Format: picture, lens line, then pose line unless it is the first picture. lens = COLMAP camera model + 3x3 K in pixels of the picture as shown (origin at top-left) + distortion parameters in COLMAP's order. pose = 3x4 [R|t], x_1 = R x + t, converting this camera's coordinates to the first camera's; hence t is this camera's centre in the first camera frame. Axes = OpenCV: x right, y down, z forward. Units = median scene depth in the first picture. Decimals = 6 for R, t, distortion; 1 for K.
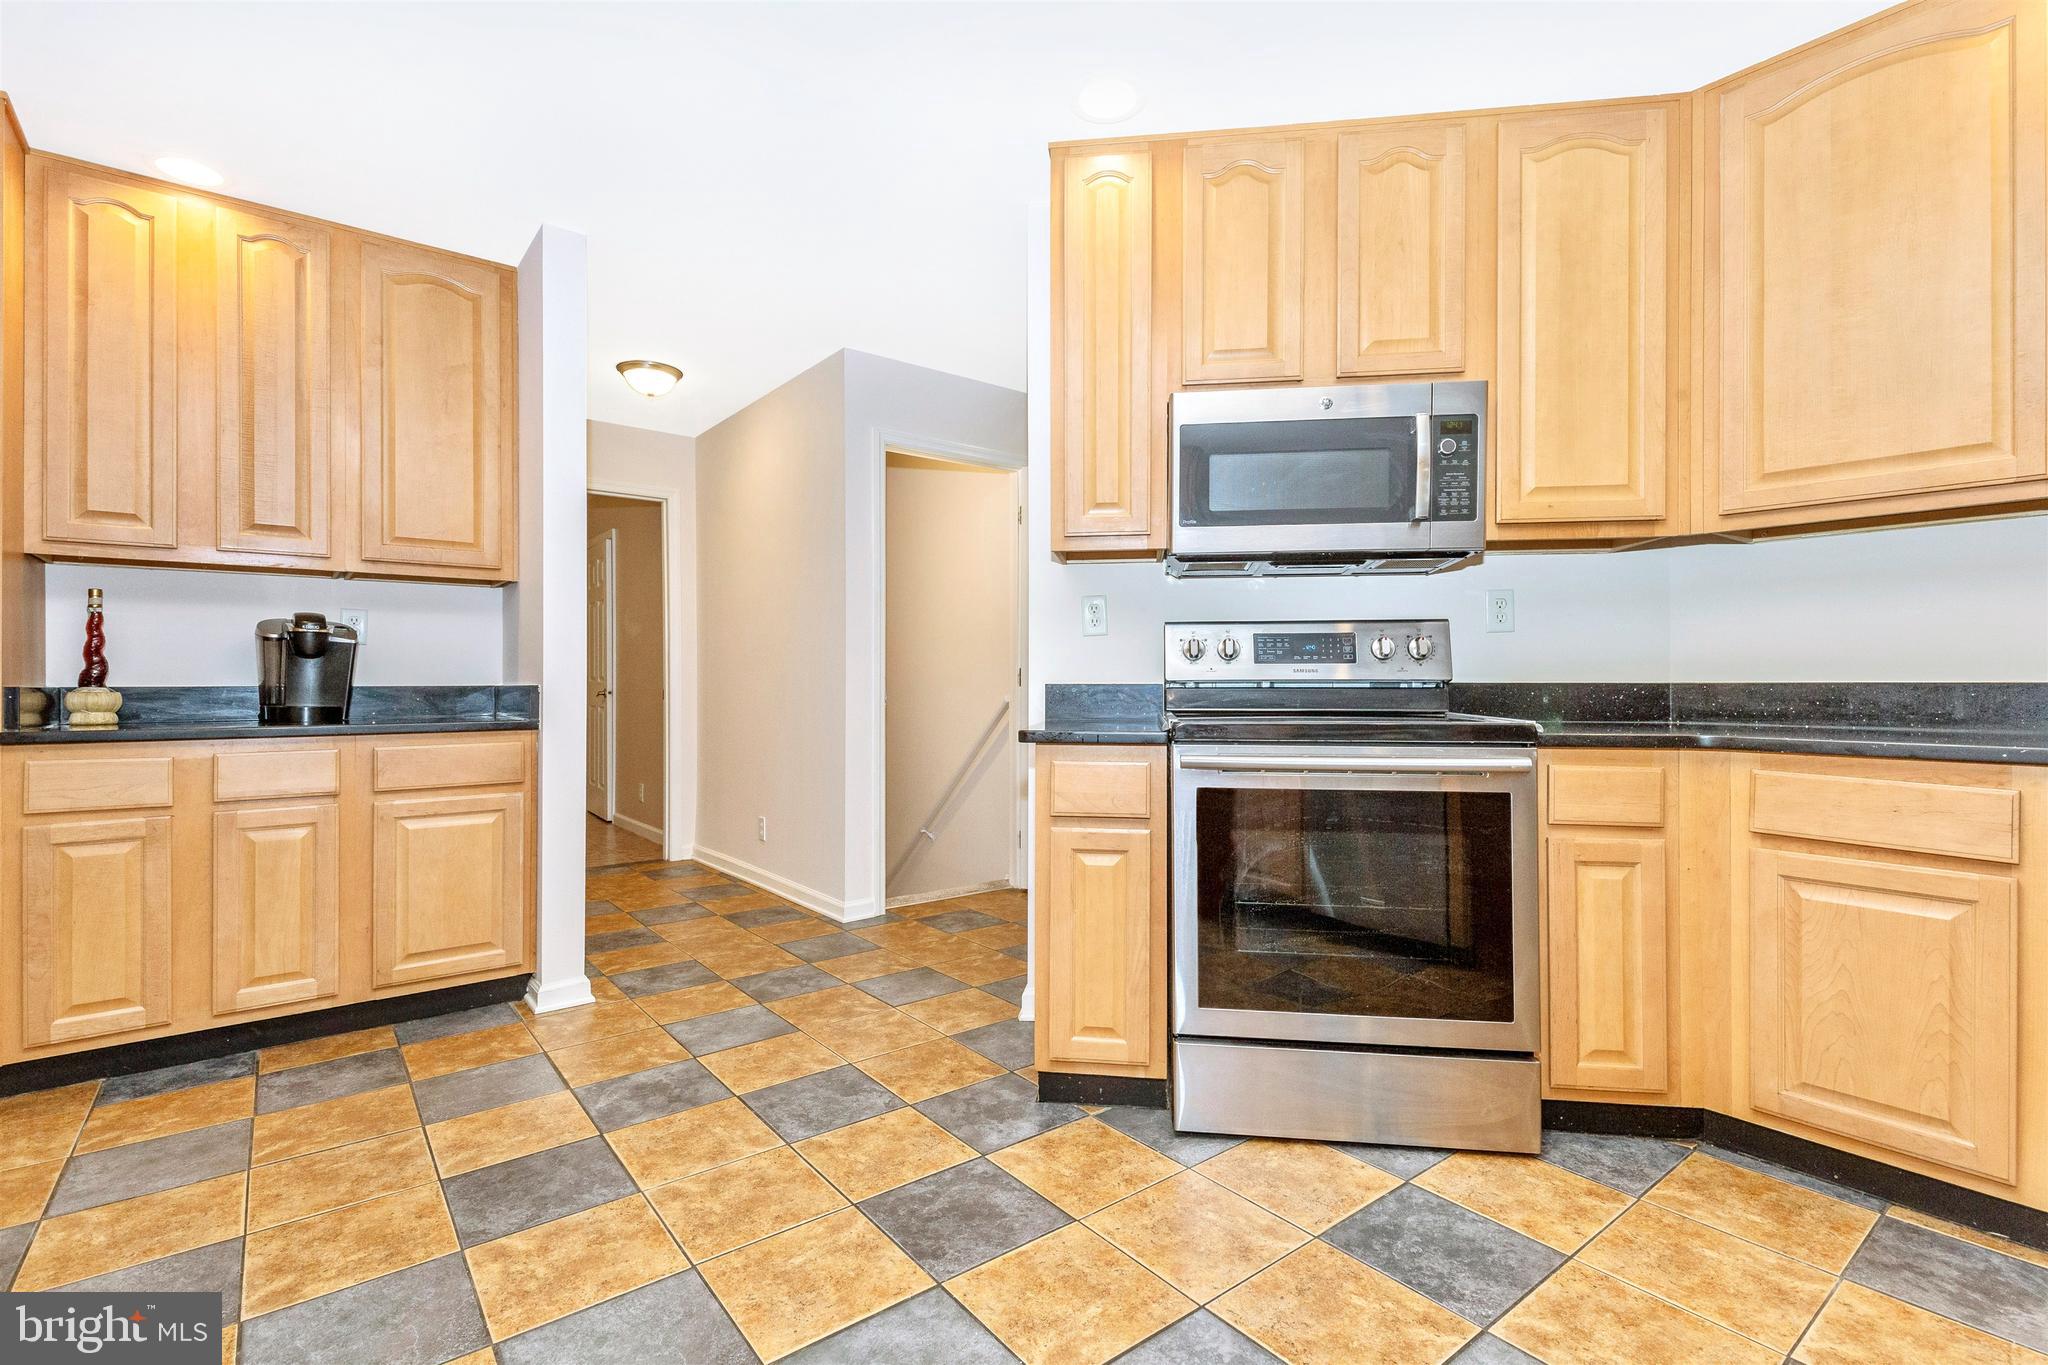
lens RADIAL K [[949.0, 0, 1024.0], [0, 949.0, 682.5], [0, 0, 1]] dist [0.031640, -0.016399]
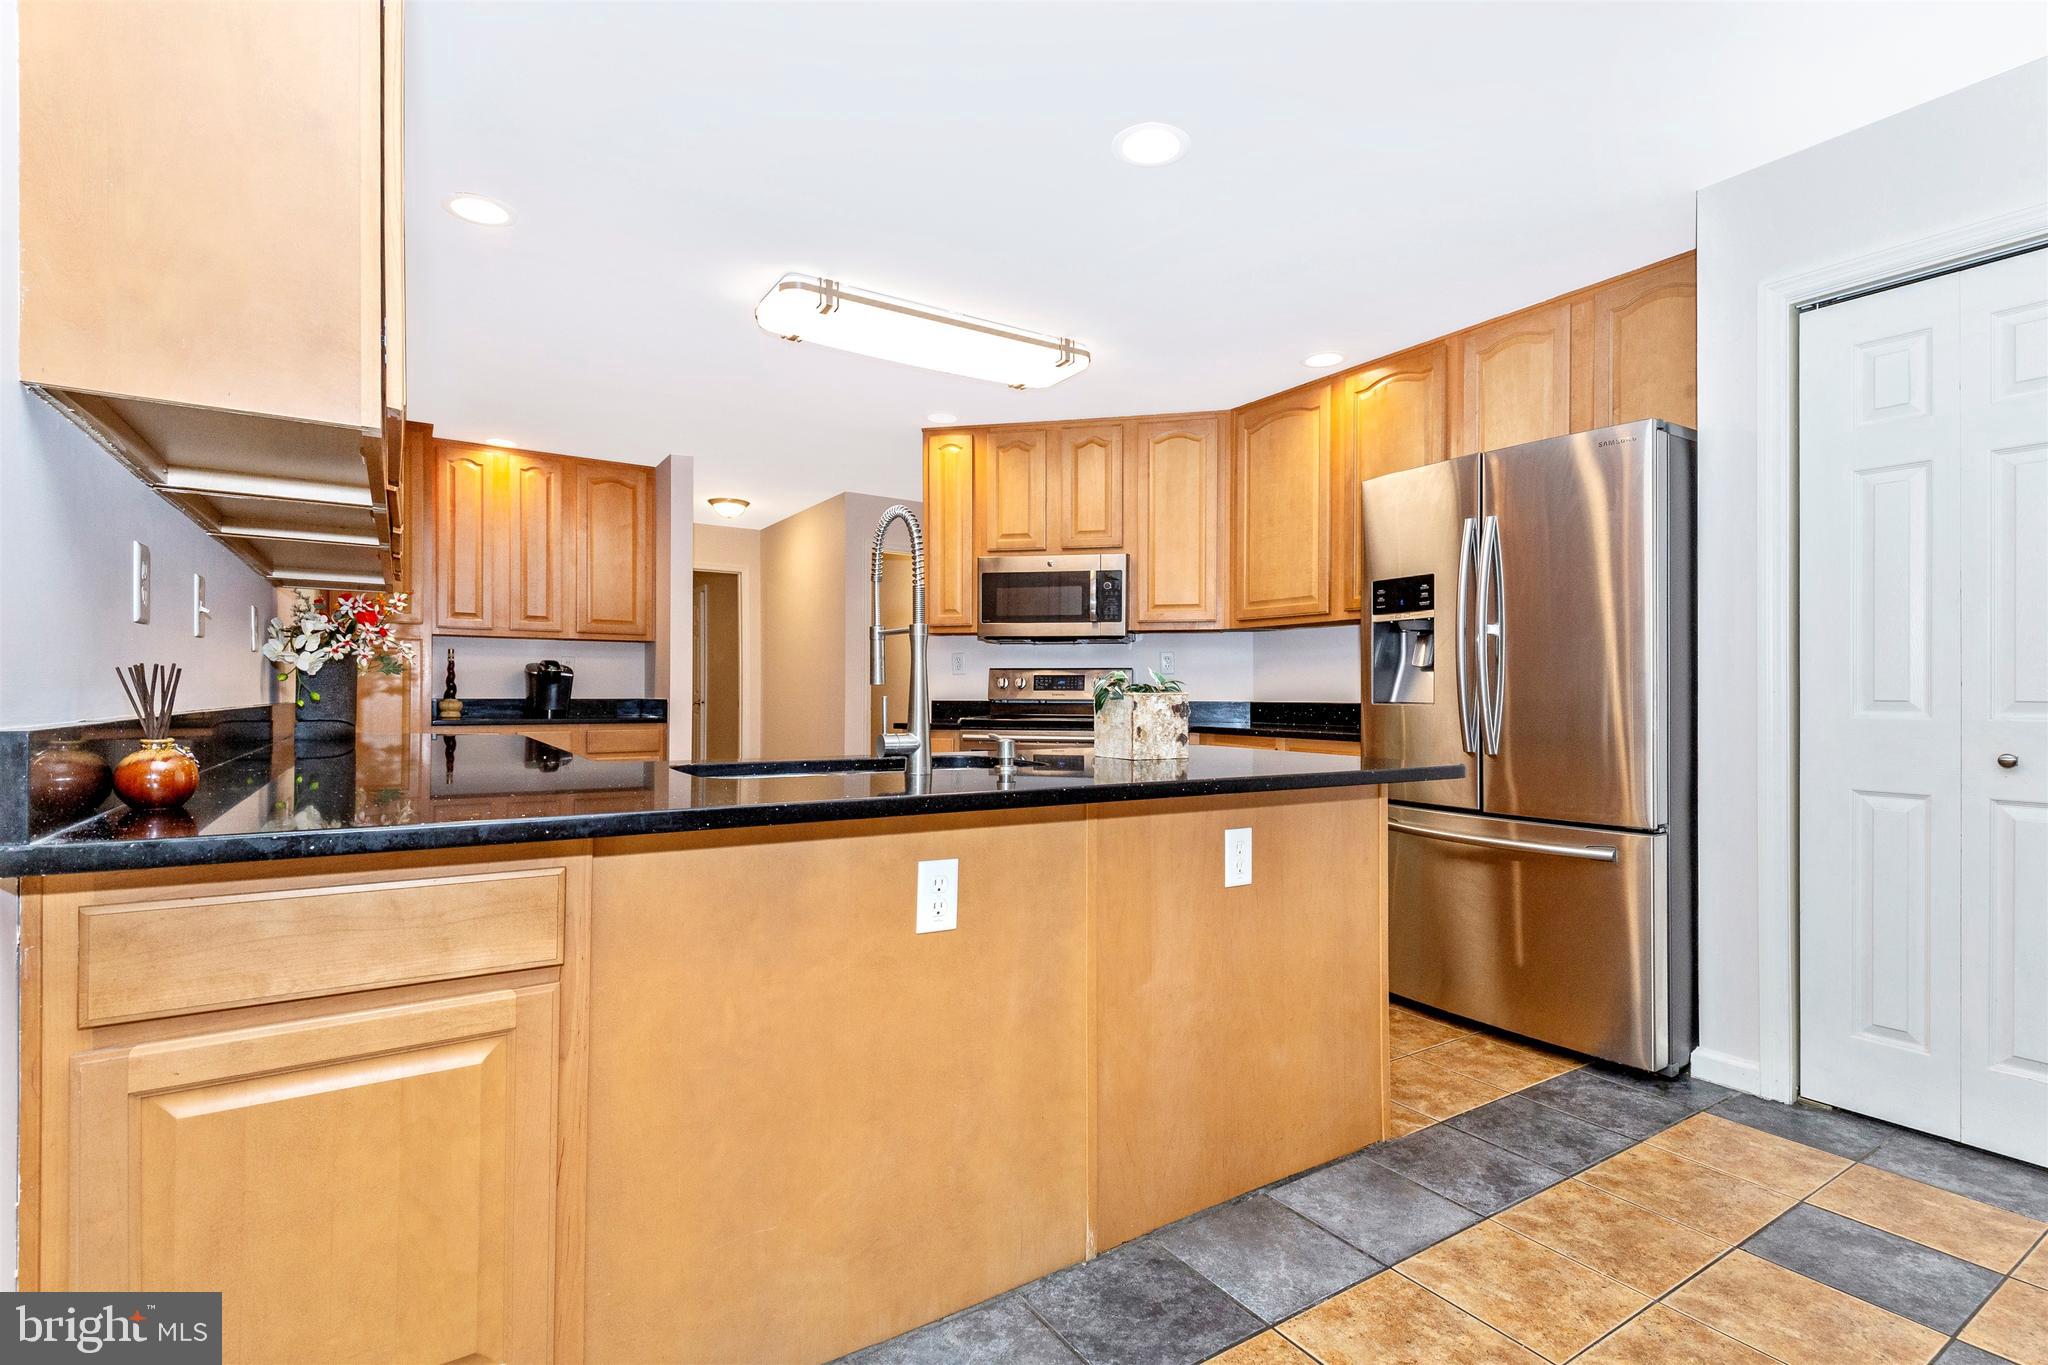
lens RADIAL K [[968.3, 0, 1047.6], [0, 968.3, 692.5], [0, 0, 1]] dist [0.024037, 0.000186]
pose [[0.997671, 0.006723, -0.067877, 0.385919], [-0.006775, 0.999977, -0.000539, -0.014977], [0.067871, 0.000997, 0.997694, -0.895429]]
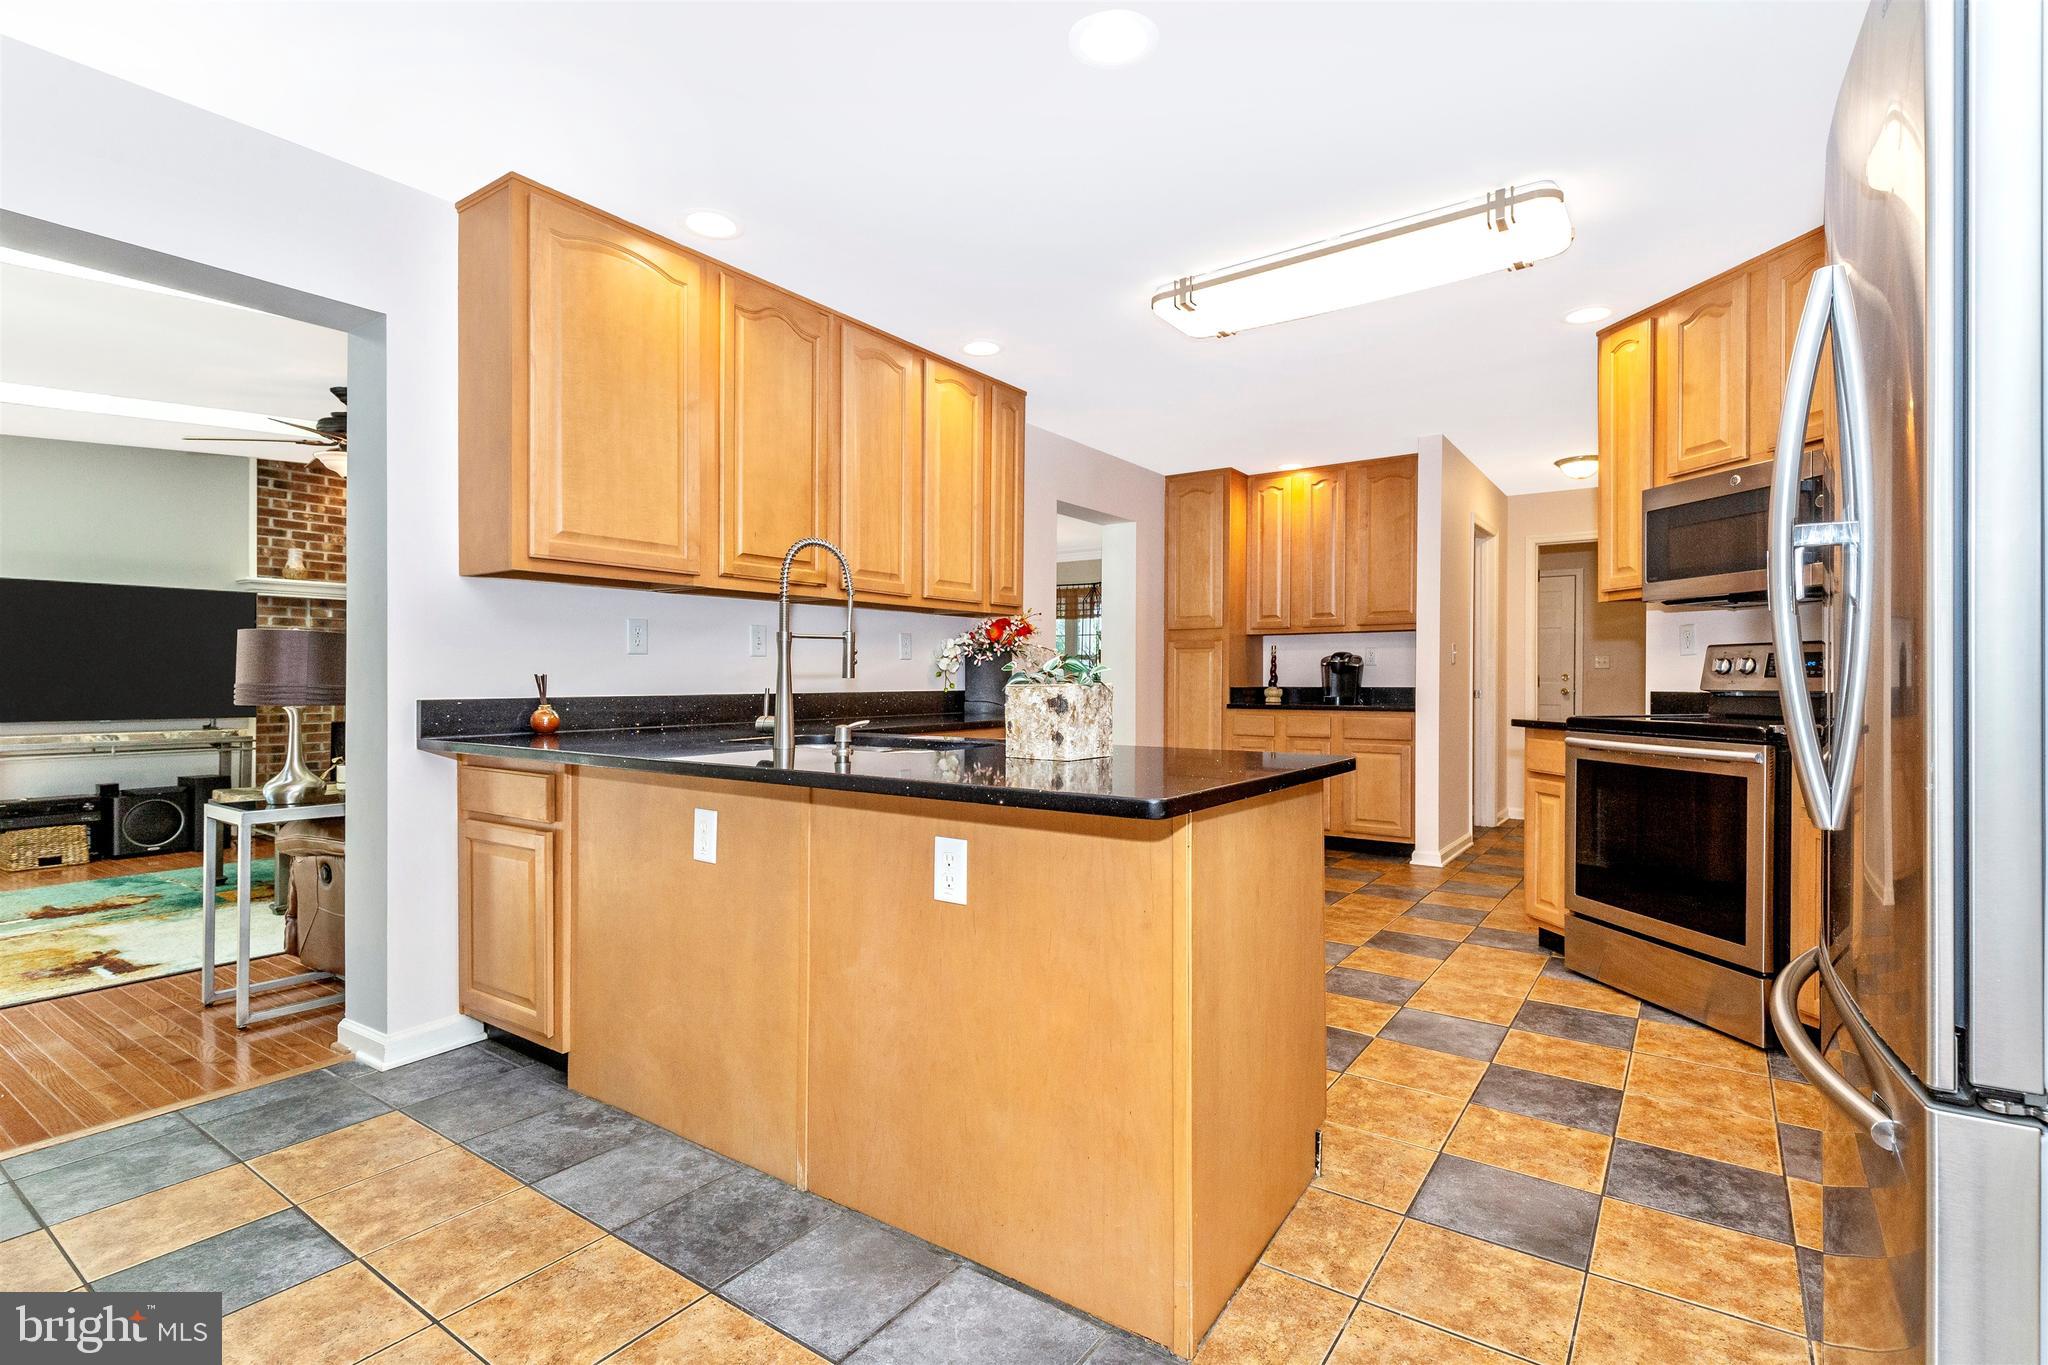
lens RADIAL K [[977.7, 0, 1024.0], [0, 977.7, 682.5], [0, 0, 1]] dist [0.027293, -0.000467]
pose [[0.286407, 0.005201, -0.958094, 1.145218], [0.002876, 0.999976, 0.006288, -0.022341], [0.958104, -0.004556, 0.286385, -0.278656]]
